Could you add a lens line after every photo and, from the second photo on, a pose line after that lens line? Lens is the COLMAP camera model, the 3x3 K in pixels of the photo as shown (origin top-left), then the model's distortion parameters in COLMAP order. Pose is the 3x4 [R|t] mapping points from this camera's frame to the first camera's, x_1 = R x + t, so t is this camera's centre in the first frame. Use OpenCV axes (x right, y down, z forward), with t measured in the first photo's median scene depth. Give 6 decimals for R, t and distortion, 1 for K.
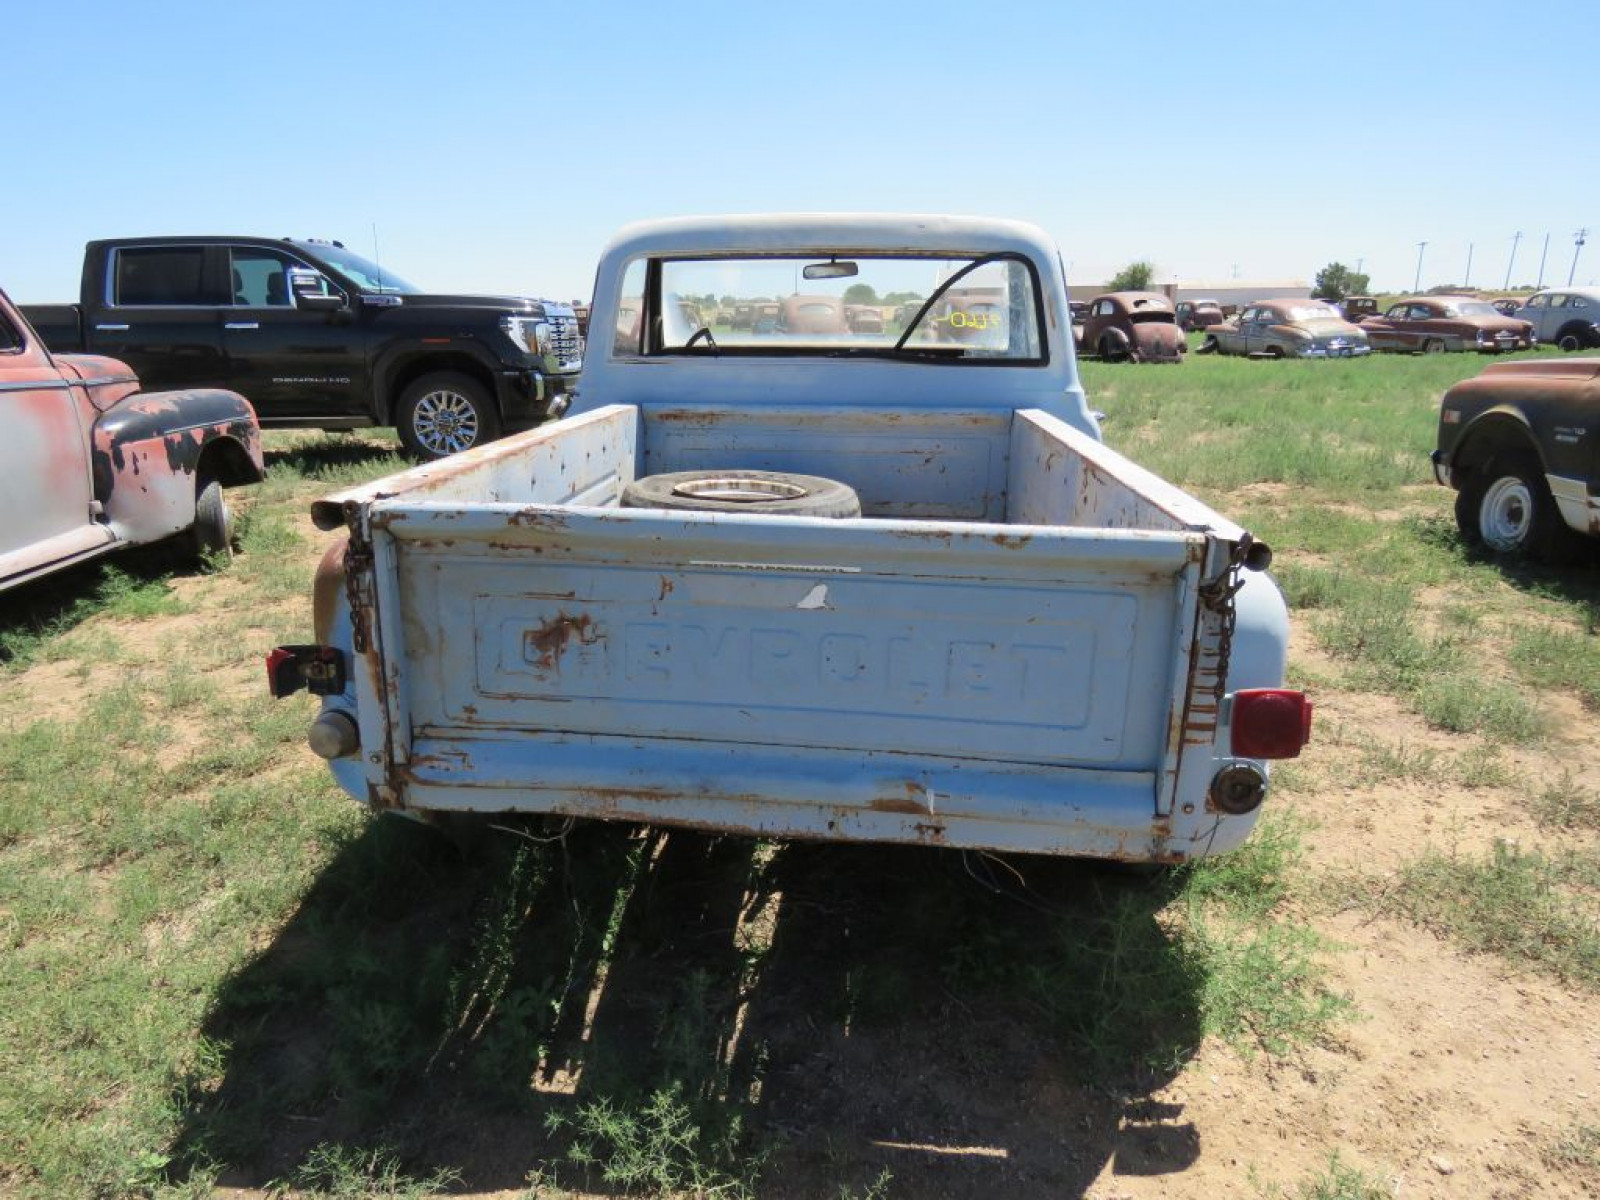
lens RADIAL K [[1029.2, 0, 787.0], [0, 1029.2, 602.5], [0, 0, 1]] dist [-0.017764, 0.006084]
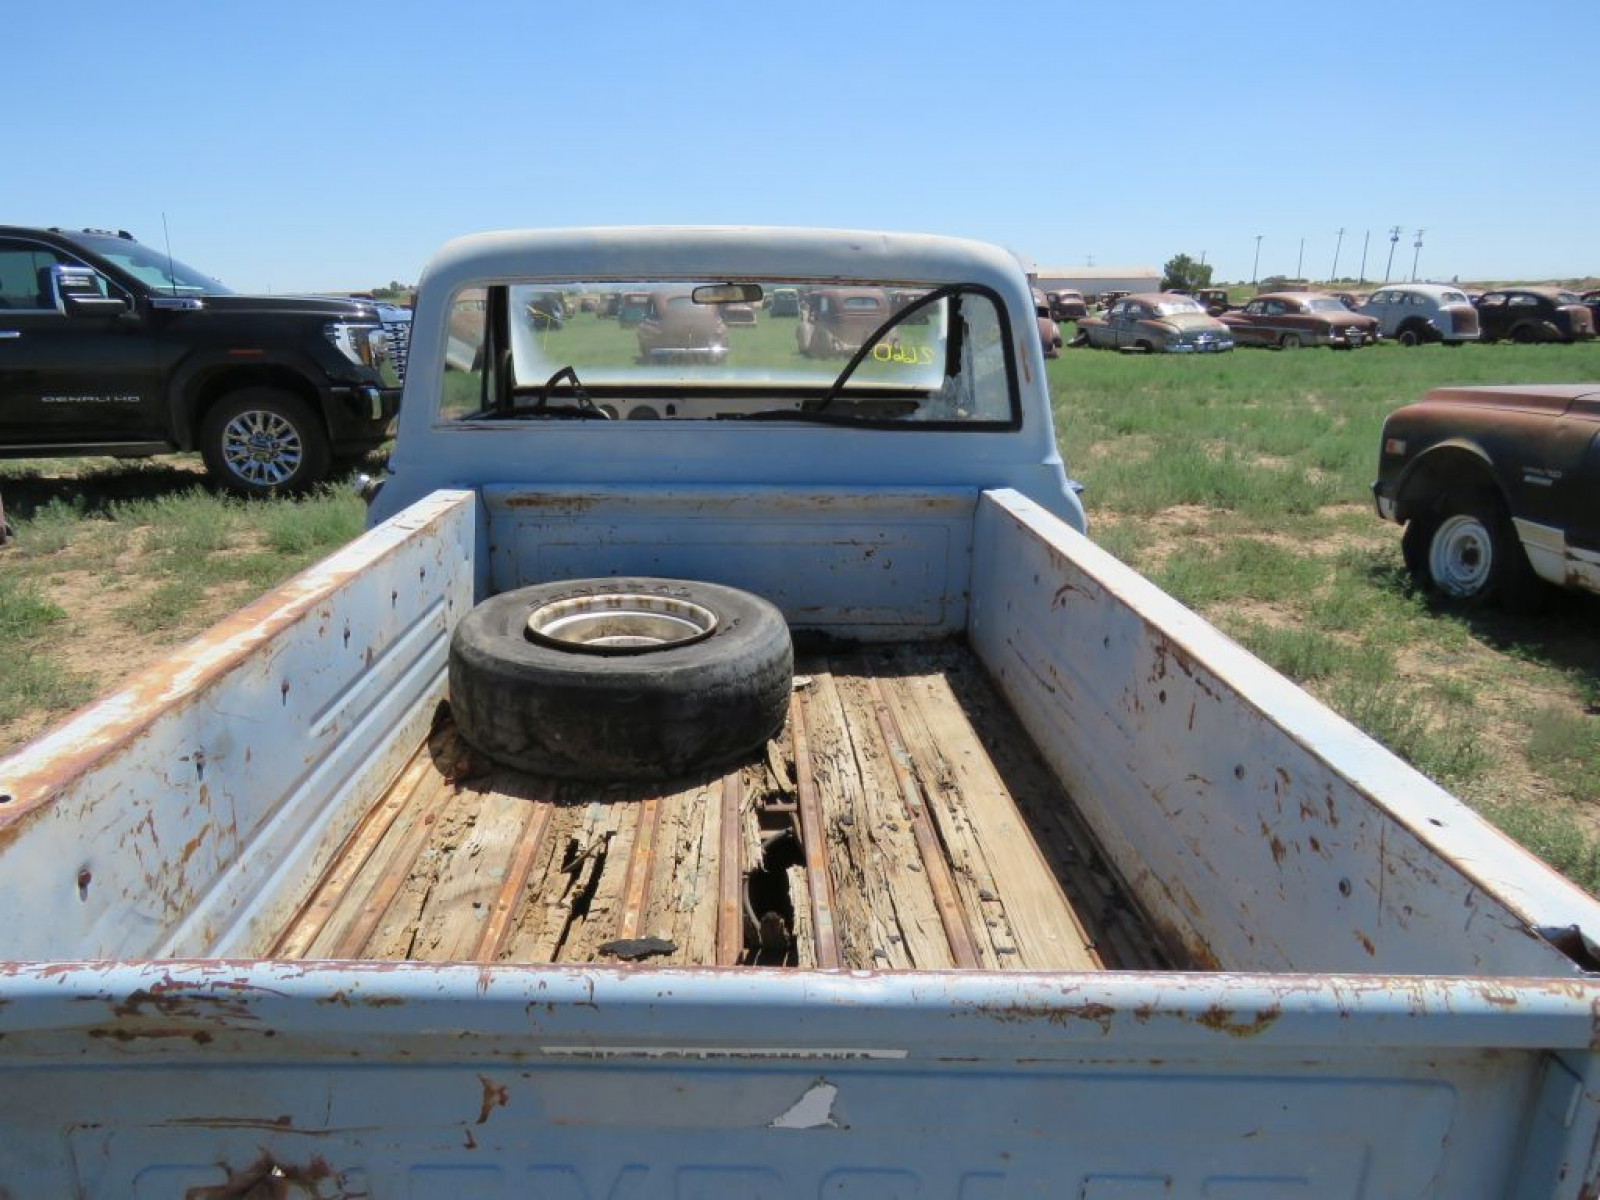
lens RADIAL K [[1029.2, 0, 793.1], [0, 1029.2, 595.4], [0, 0, 1]] dist [-0.017764, 0.006084]
pose [[0.991701, -0.028627, 0.125337, -0.012261], [0.027752, 0.999577, 0.008721, -0.089244], [-0.125534, -0.005170, 0.992076, 0.190054]]
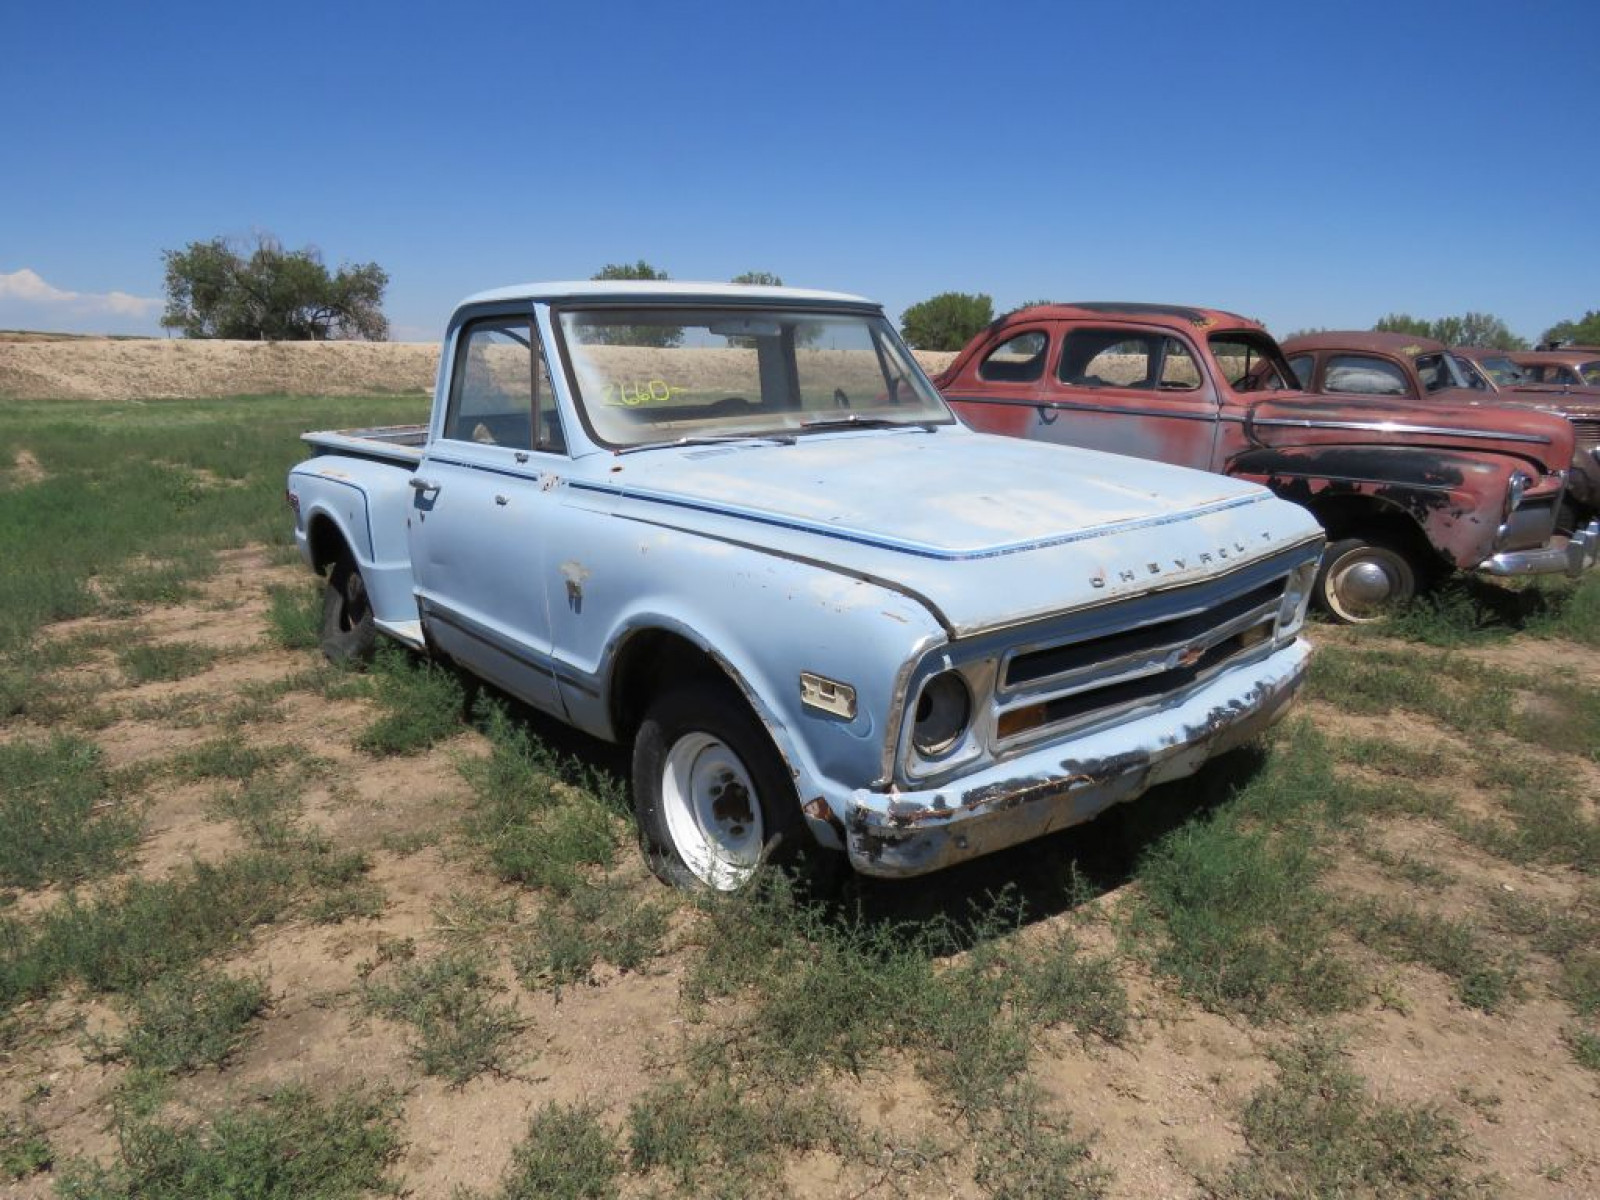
lens RADIAL K [[1029.2, 0, 799.4], [0, 1029.2, 612.1], [0, 0, 1]] dist [-0.017764, 0.006084]
pose [[-0.710660, 0.177988, -0.680649, 0.591732], [-0.187460, 0.884587, 0.427042, -0.453386], [0.678101, 0.431076, -0.595275, 1.527719]]
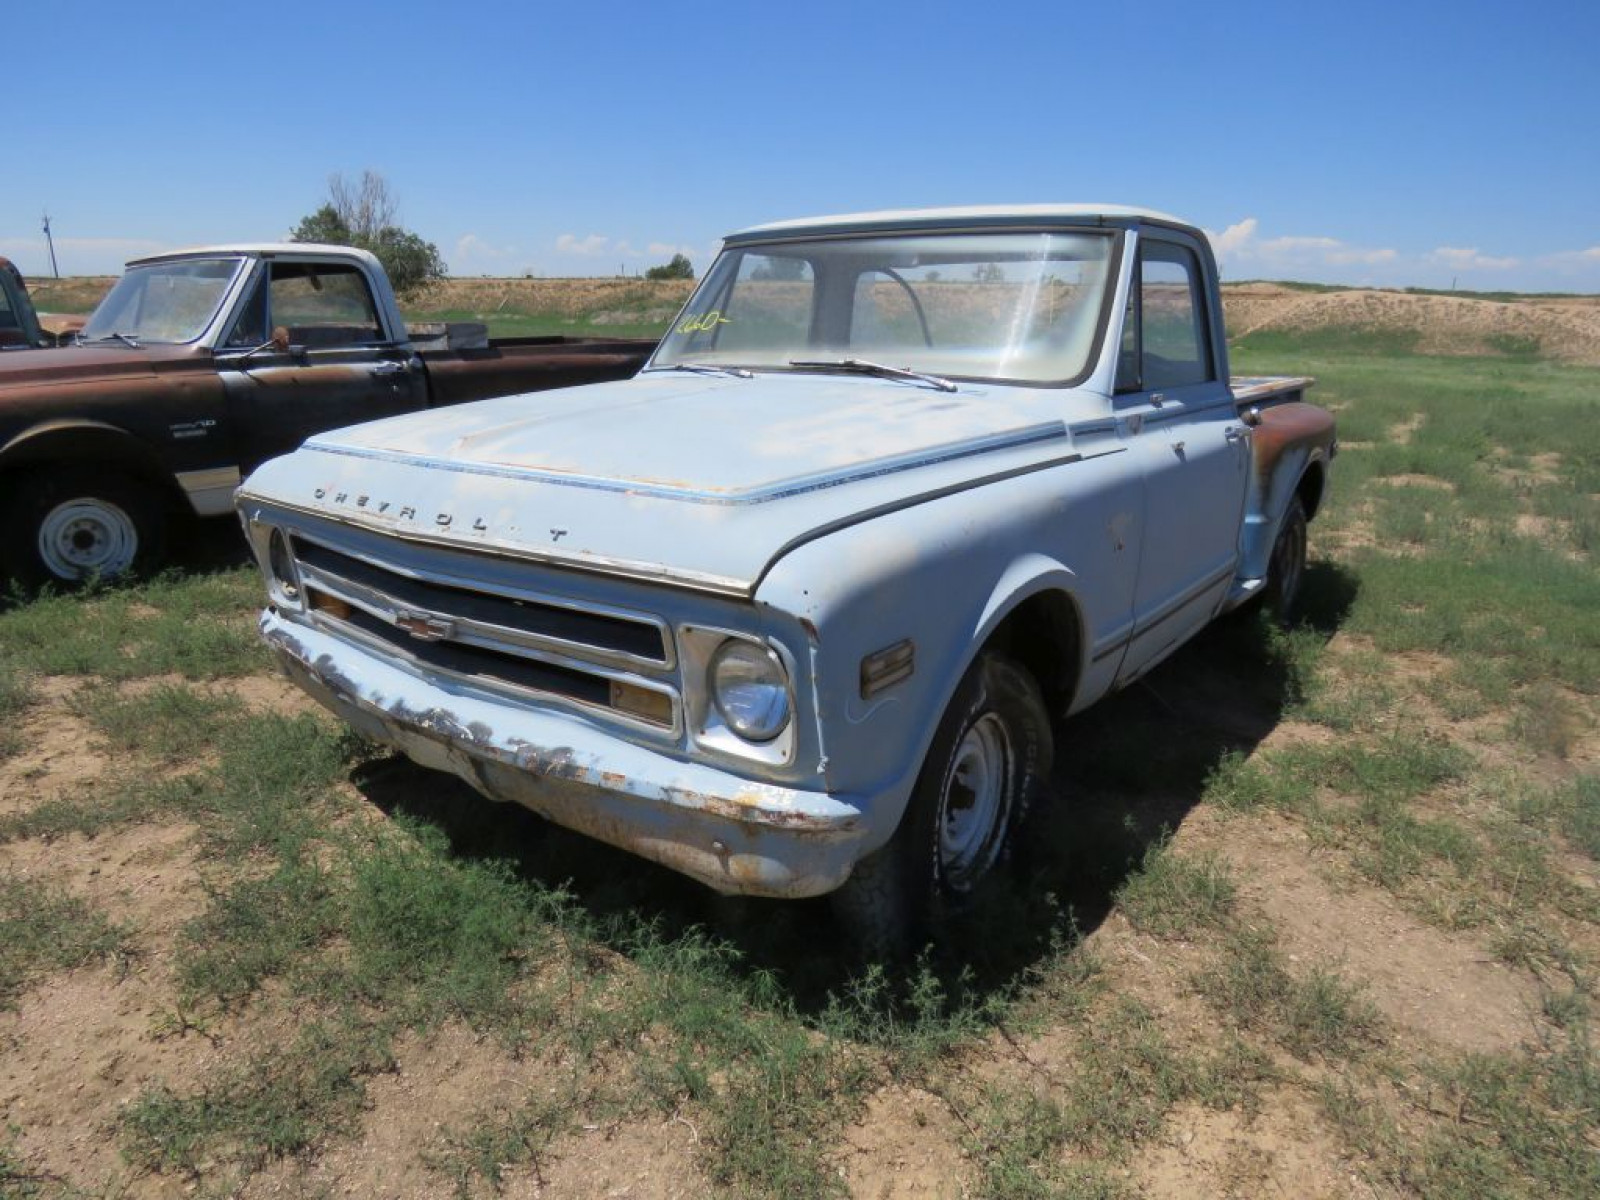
lens RADIAL K [[1029.2, 0, 794.1], [0, 1029.2, 608.2], [0, 0, 1]] dist [-0.017764, 0.006084]
pose [[-0.840699, -0.152797, 0.519498, -0.310549], [0.142894, 0.862760, 0.485002, -0.446852], [-0.522308, 0.481974, -0.703488, 1.587739]]
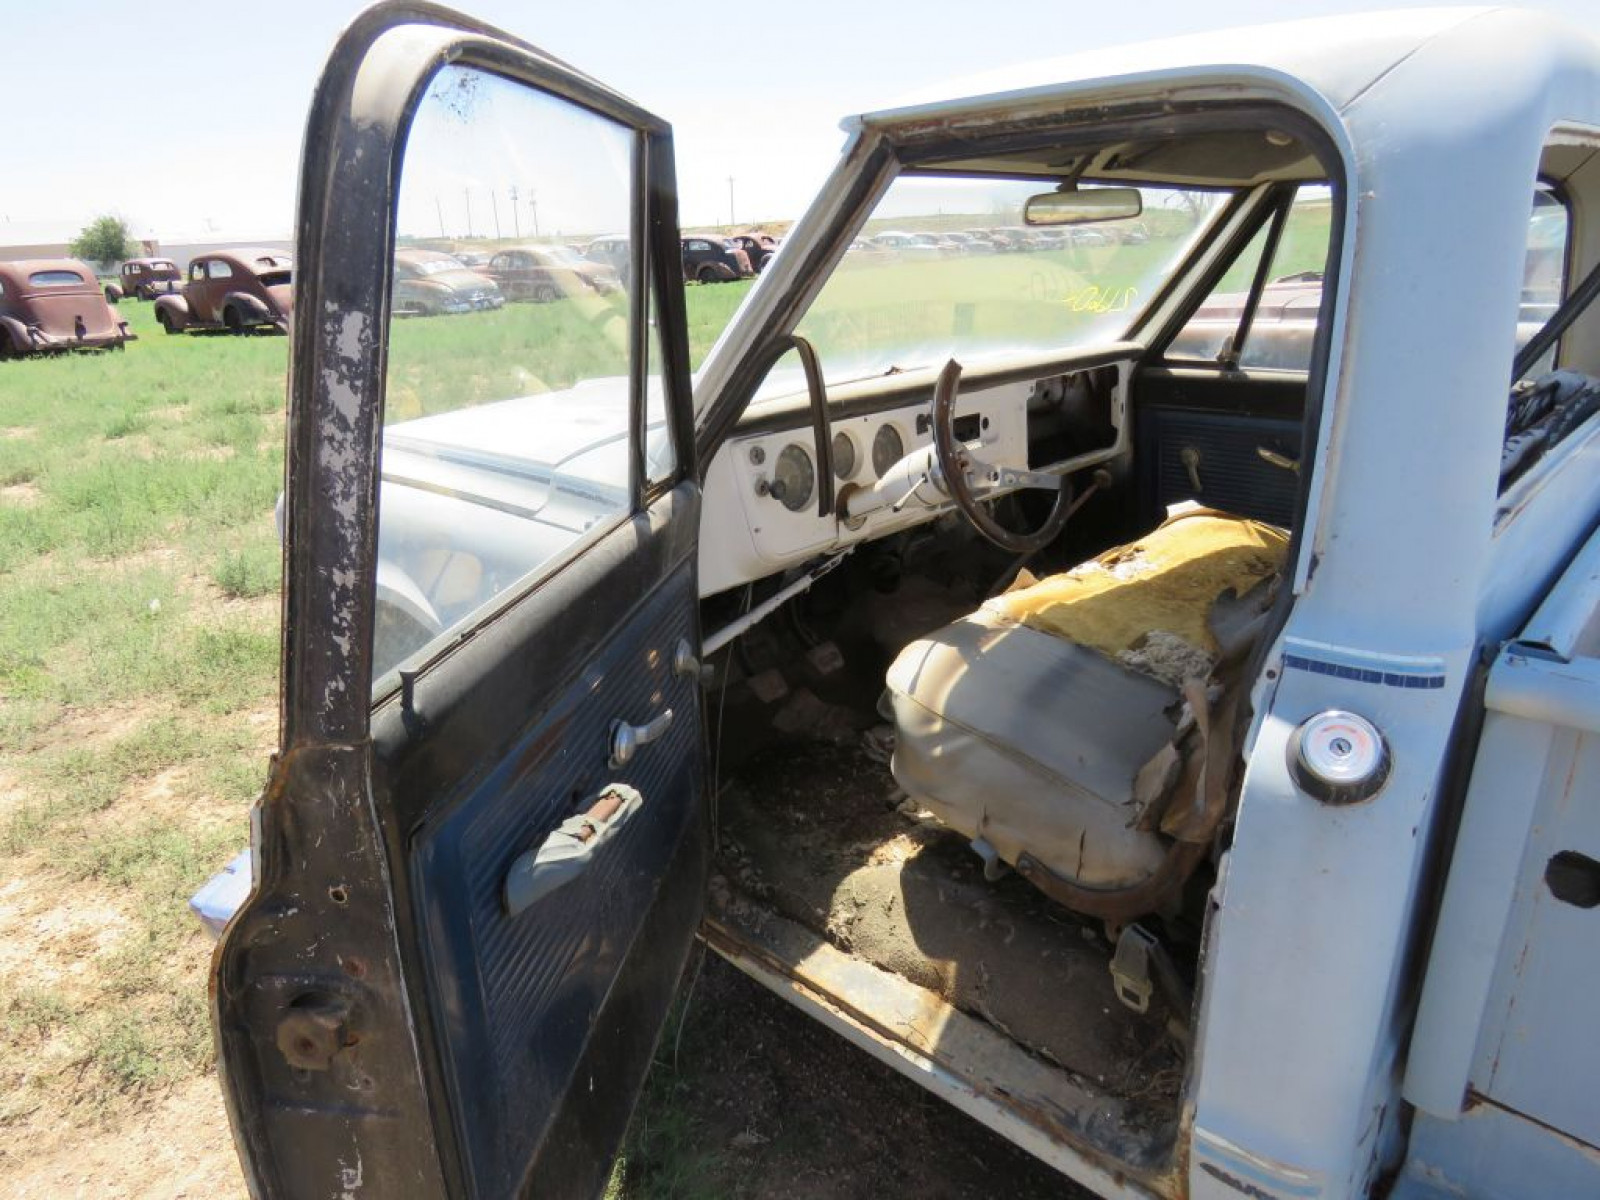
lens RADIAL K [[1029.2, 0, 778.4], [0, 1029.2, 599.9], [0, 0, 1]] dist [-0.017764, 0.006084]
pose [[0.631288, -0.269147, 0.727348, -0.387923], [0.240676, 0.959535, 0.146175, -0.235869], [-0.737259, 0.082776, 0.670521, 0.748123]]
